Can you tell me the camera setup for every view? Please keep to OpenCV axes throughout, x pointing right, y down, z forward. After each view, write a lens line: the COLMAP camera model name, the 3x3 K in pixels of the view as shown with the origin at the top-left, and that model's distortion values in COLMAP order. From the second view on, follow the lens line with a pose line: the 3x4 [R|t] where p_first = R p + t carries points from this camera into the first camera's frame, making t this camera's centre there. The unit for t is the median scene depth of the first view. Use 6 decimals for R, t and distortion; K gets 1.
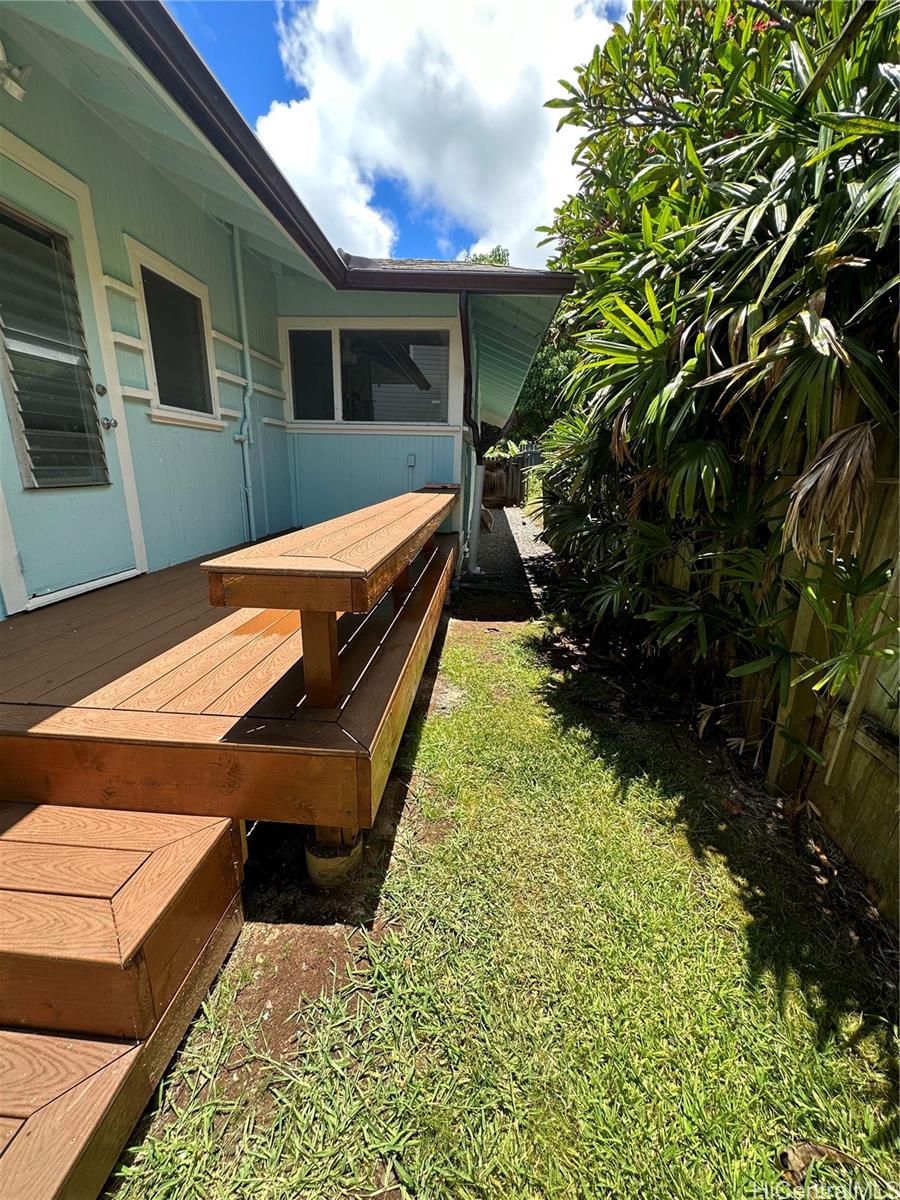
lens RADIAL K [[477.4, 0, 451.4], [0, 477.4, 599.4], [0, 0, 1]] dist [-0.003380, 0.001031]
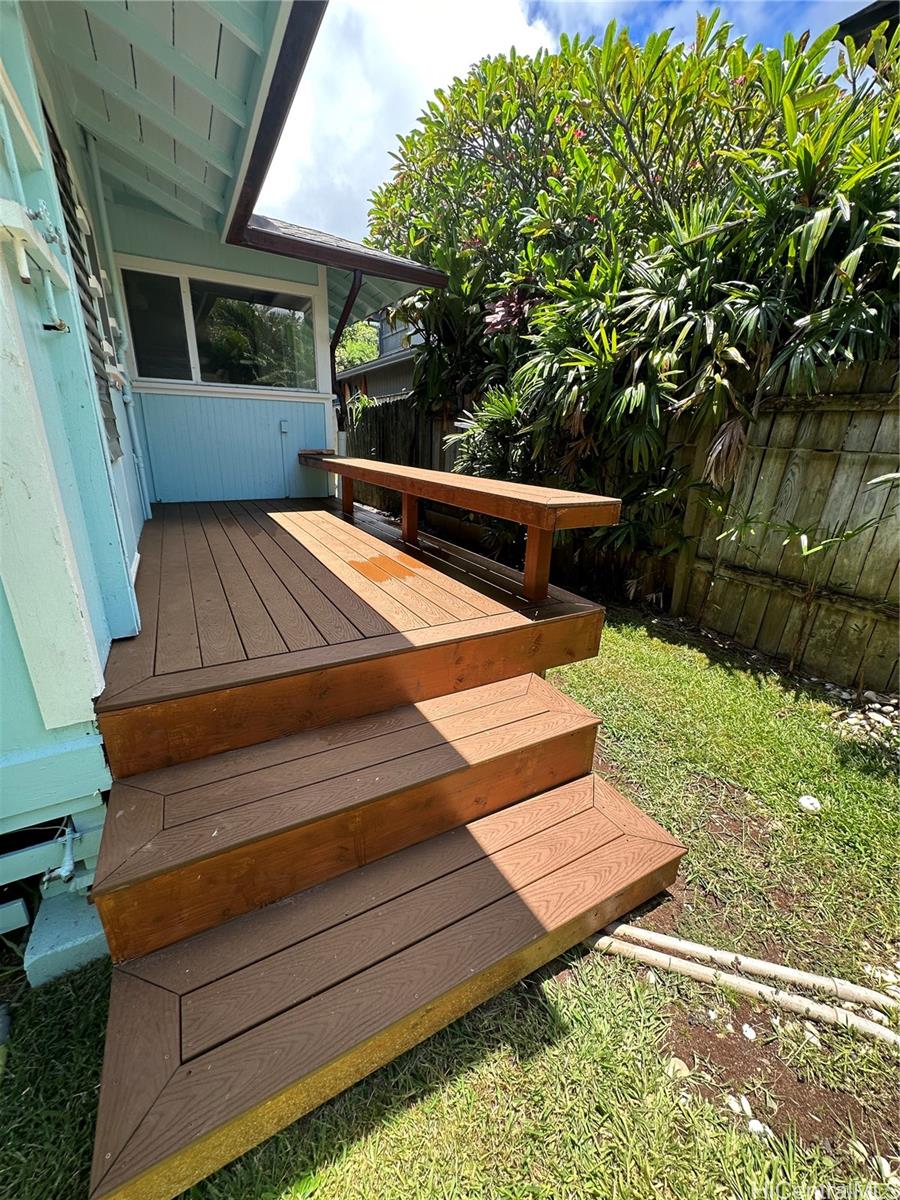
lens RADIAL K [[477.4, 0, 441.7], [0, 477.4, 605.6], [0, 0, 1]] dist [-0.003380, 0.001031]
pose [[0.842003, -0.181064, 0.508180, -0.660948], [0.138359, 0.982965, 0.120982, 0.007356], [-0.521429, -0.031556, 0.852711, -0.075620]]
